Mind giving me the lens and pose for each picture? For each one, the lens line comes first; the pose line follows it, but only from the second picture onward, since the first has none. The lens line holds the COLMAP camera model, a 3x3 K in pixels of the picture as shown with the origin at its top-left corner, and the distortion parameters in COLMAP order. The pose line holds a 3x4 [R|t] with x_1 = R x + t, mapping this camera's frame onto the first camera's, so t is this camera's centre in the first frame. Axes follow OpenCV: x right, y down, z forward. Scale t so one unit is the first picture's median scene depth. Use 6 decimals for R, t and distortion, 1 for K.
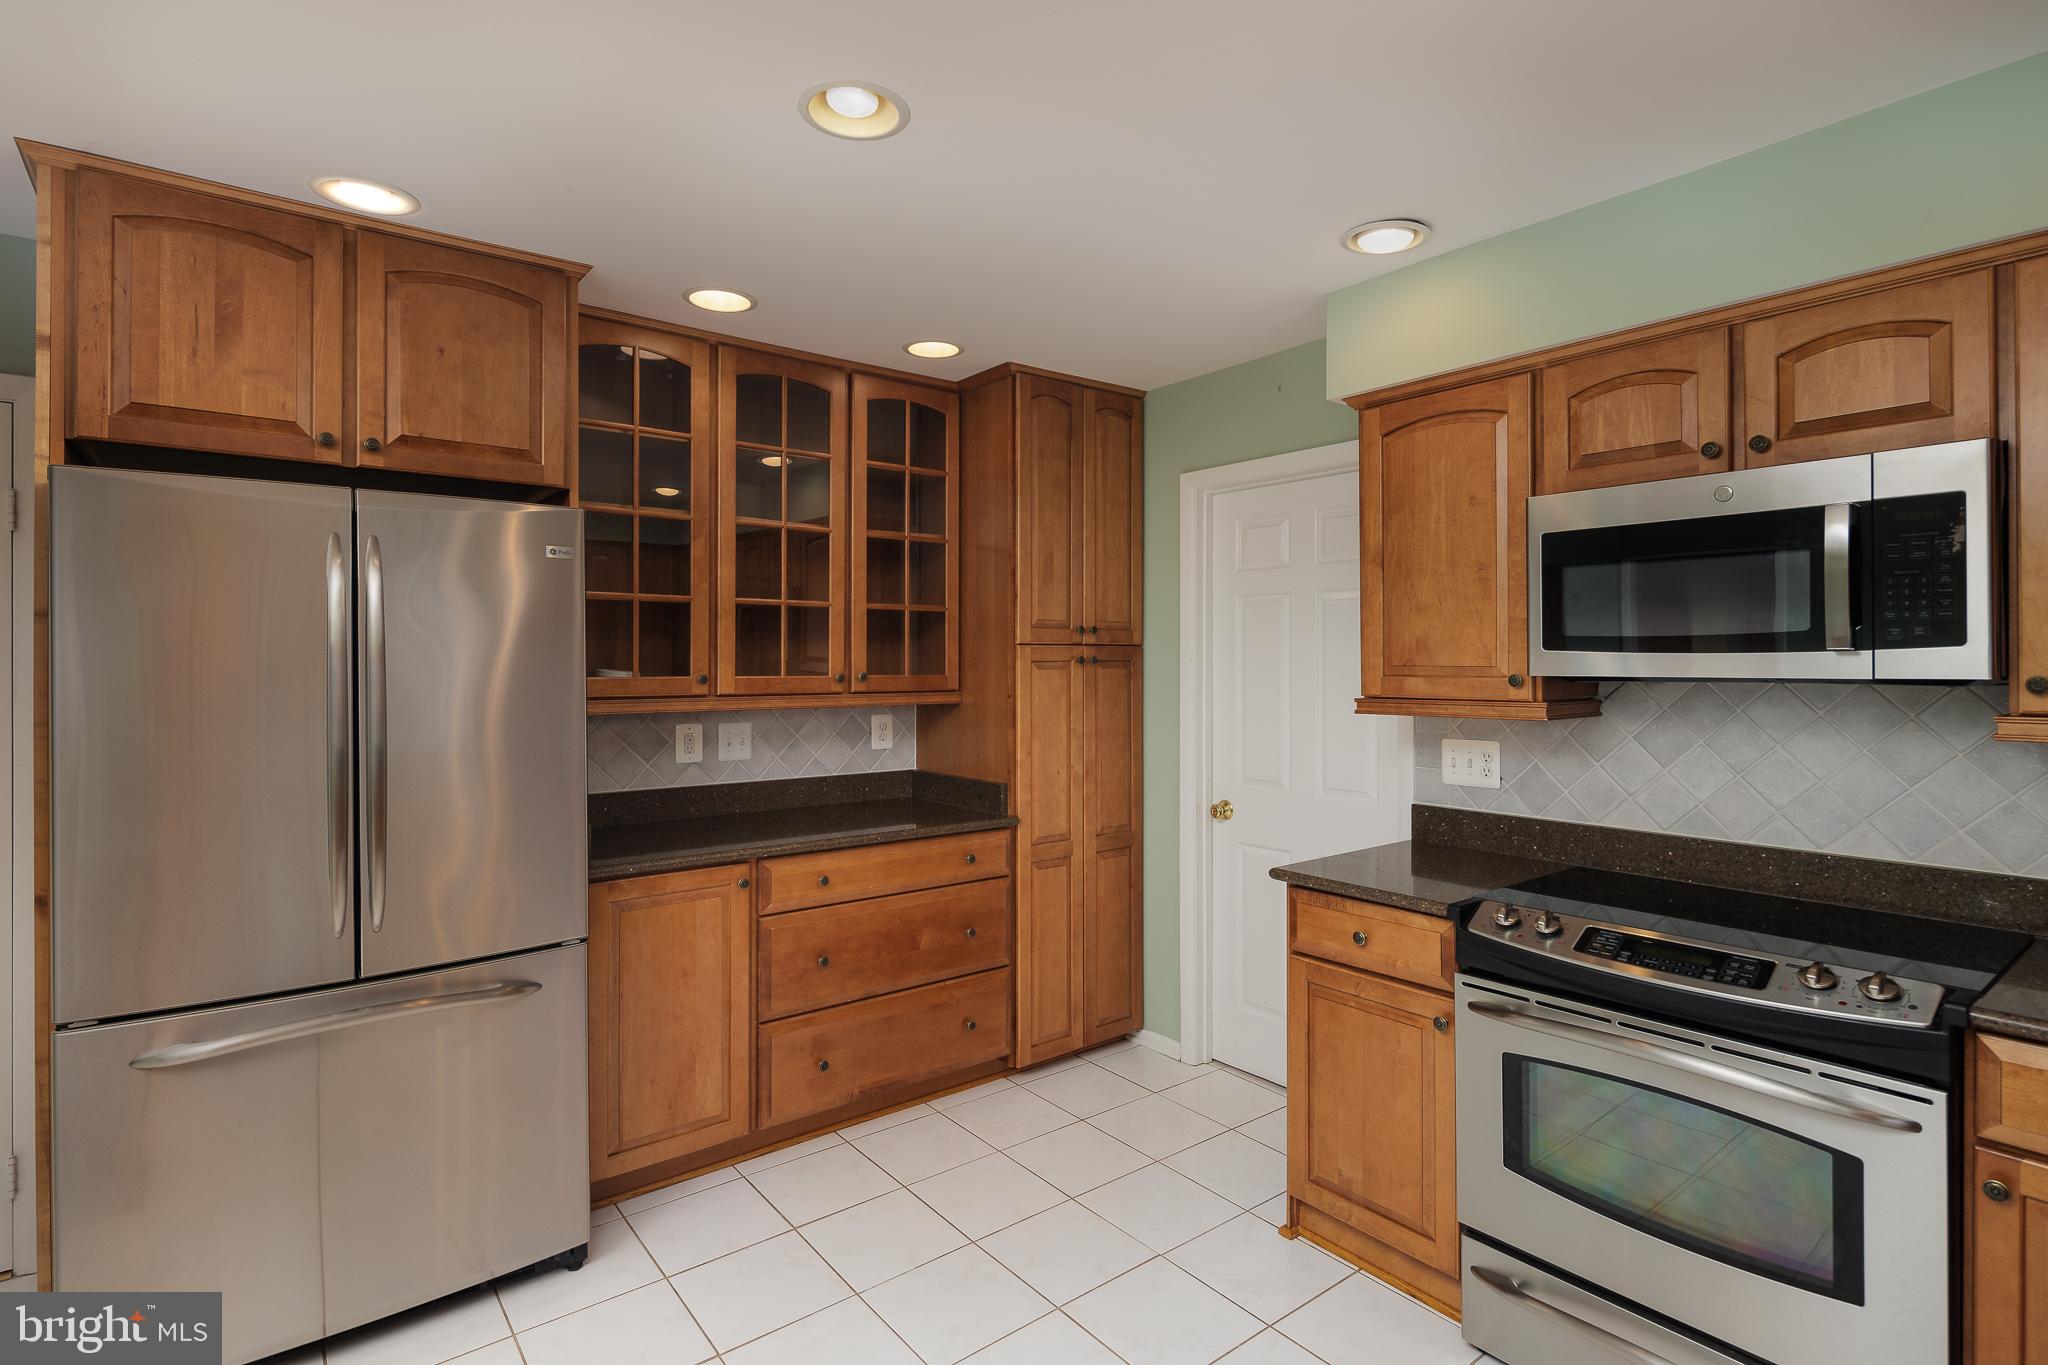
lens RADIAL K [[997.7, 0, 994.0], [0, 997.7, 643.3], [0, 0, 1]] dist [-0.003611, -0.000876]
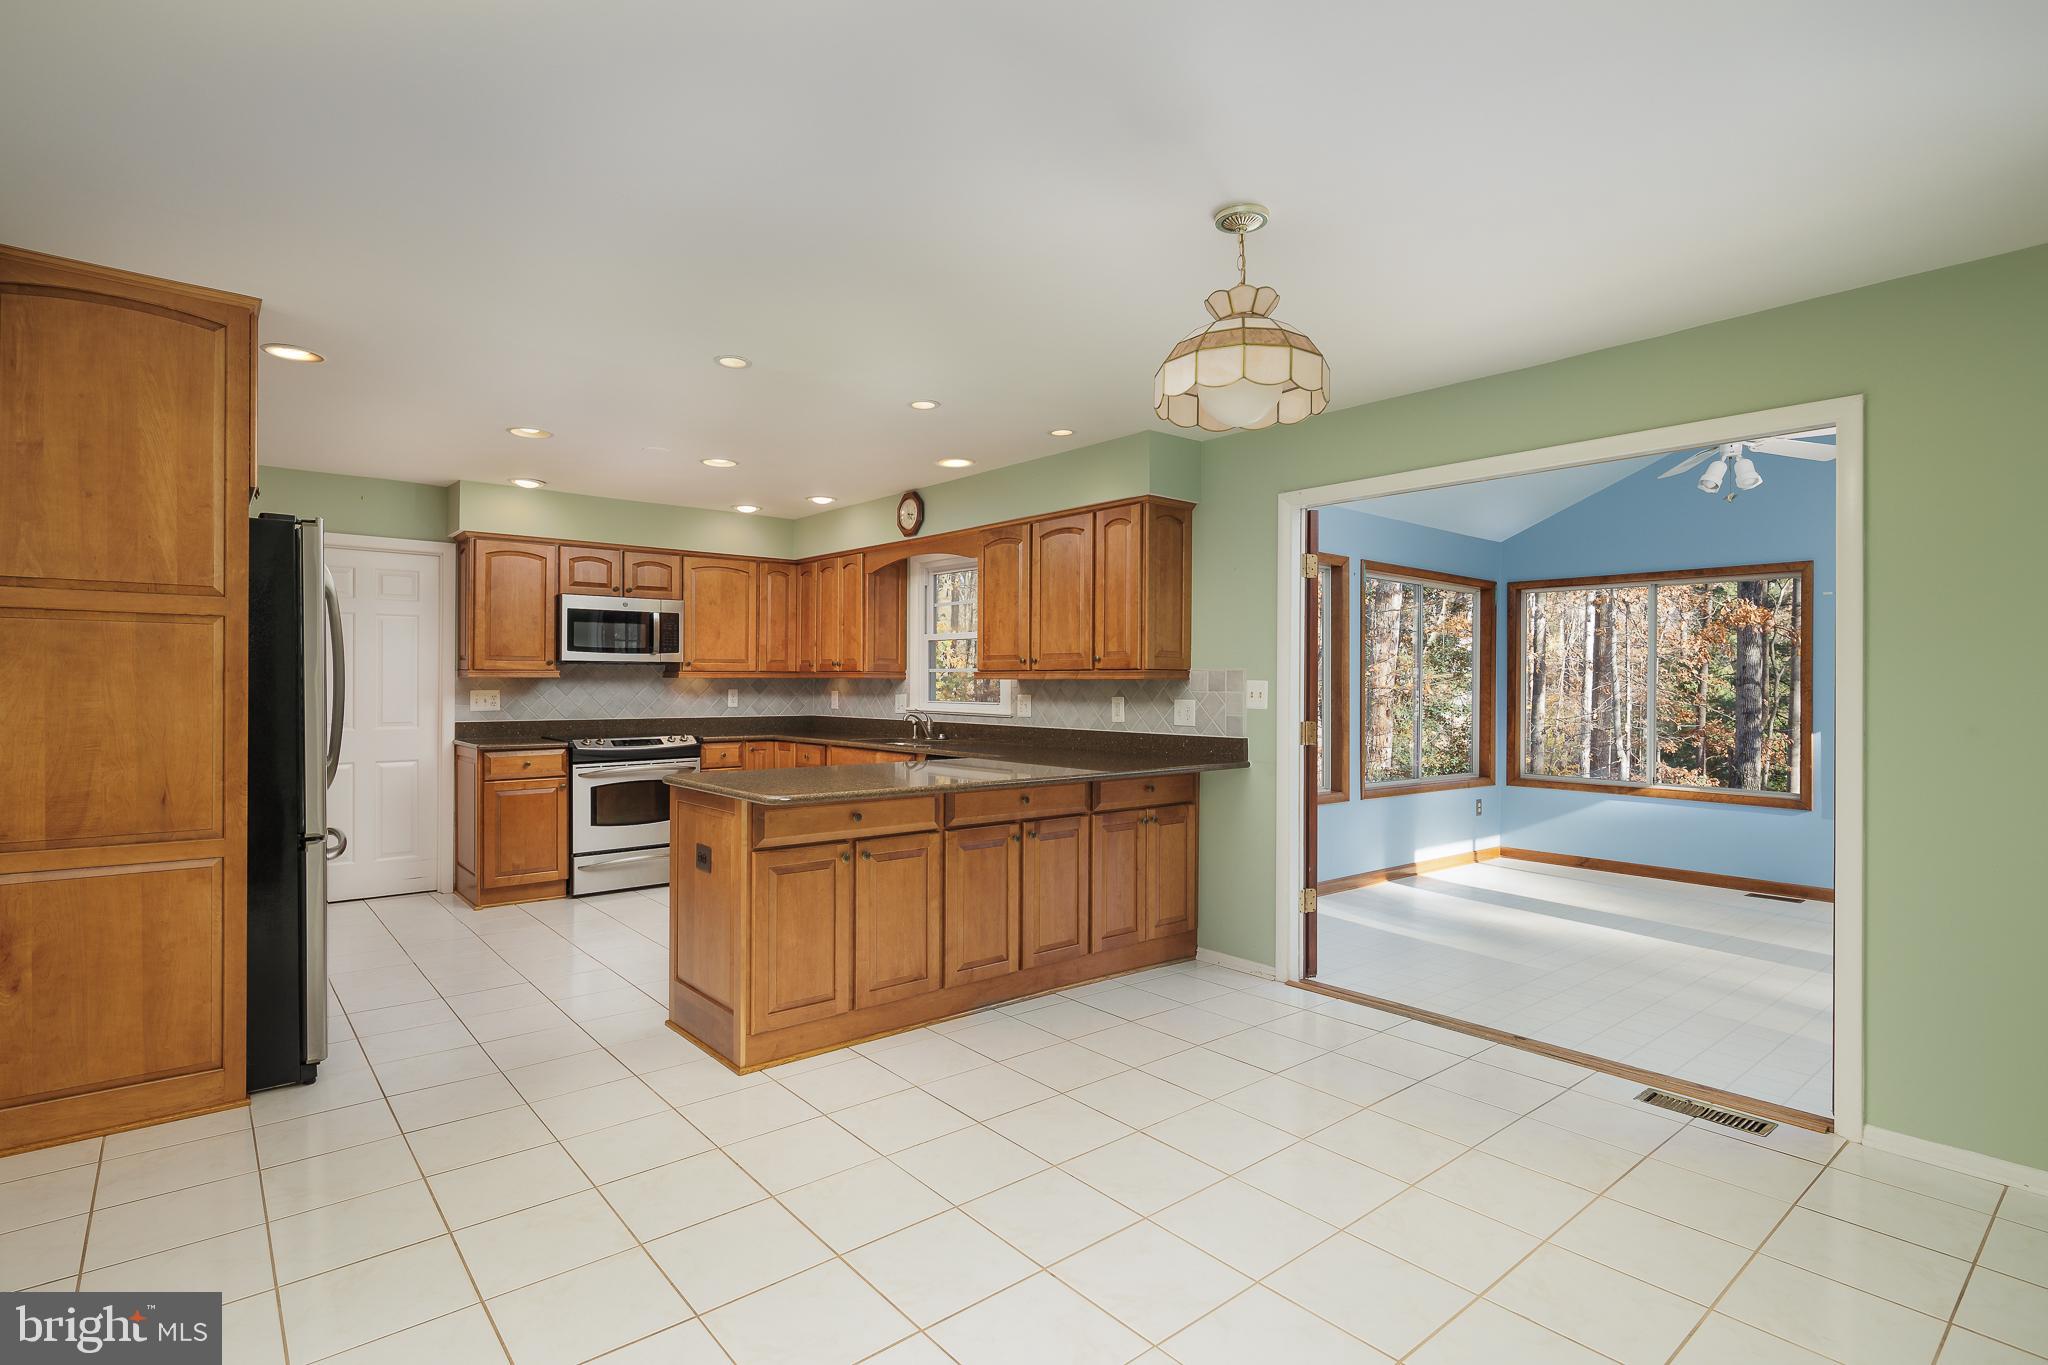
lens RADIAL K [[997.7, 0, 1021.8], [0, 997.7, 681.2], [0, 0, 1]] dist [-0.003611, -0.000876]
pose [[-0.046739, 0.002859, 0.998903, -2.269703], [-0.019355, 0.999806, -0.003767, 0.076489], [-0.998720, -0.019510, -0.046675, -0.118774]]
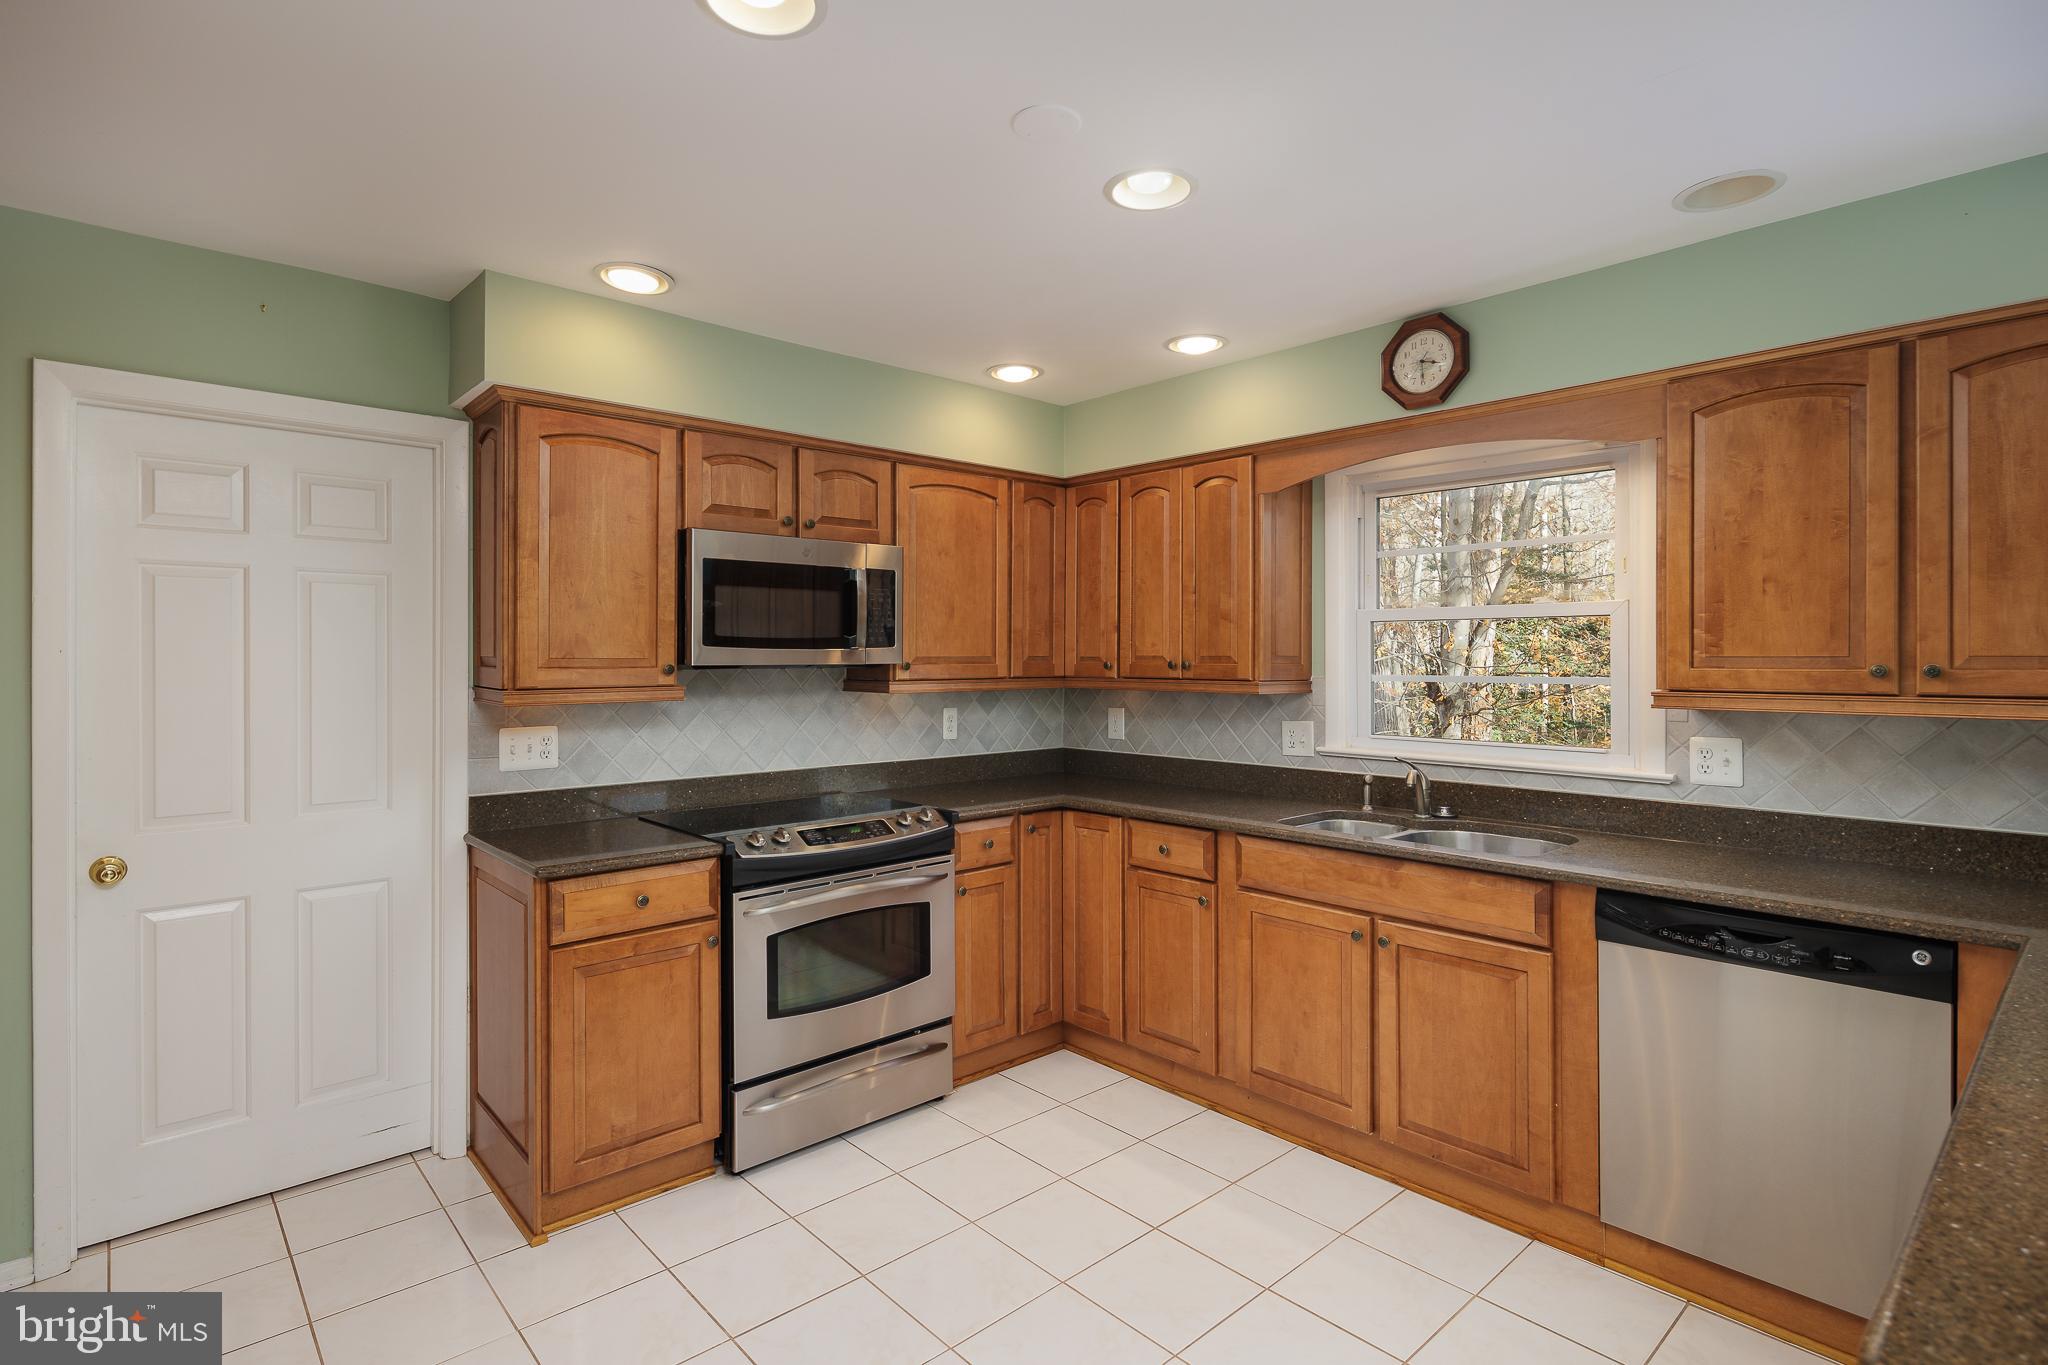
lens RADIAL K [[997.7, 0, 1009.3], [0, 997.7, 652.7], [0, 0, 1]] dist [-0.003611, -0.000876]
pose [[-0.078106, 0.005886, 0.996928, -0.814344], [-0.015268, 0.999858, -0.007100, 0.019173], [-0.996828, -0.015776, -0.078005, 0.708418]]
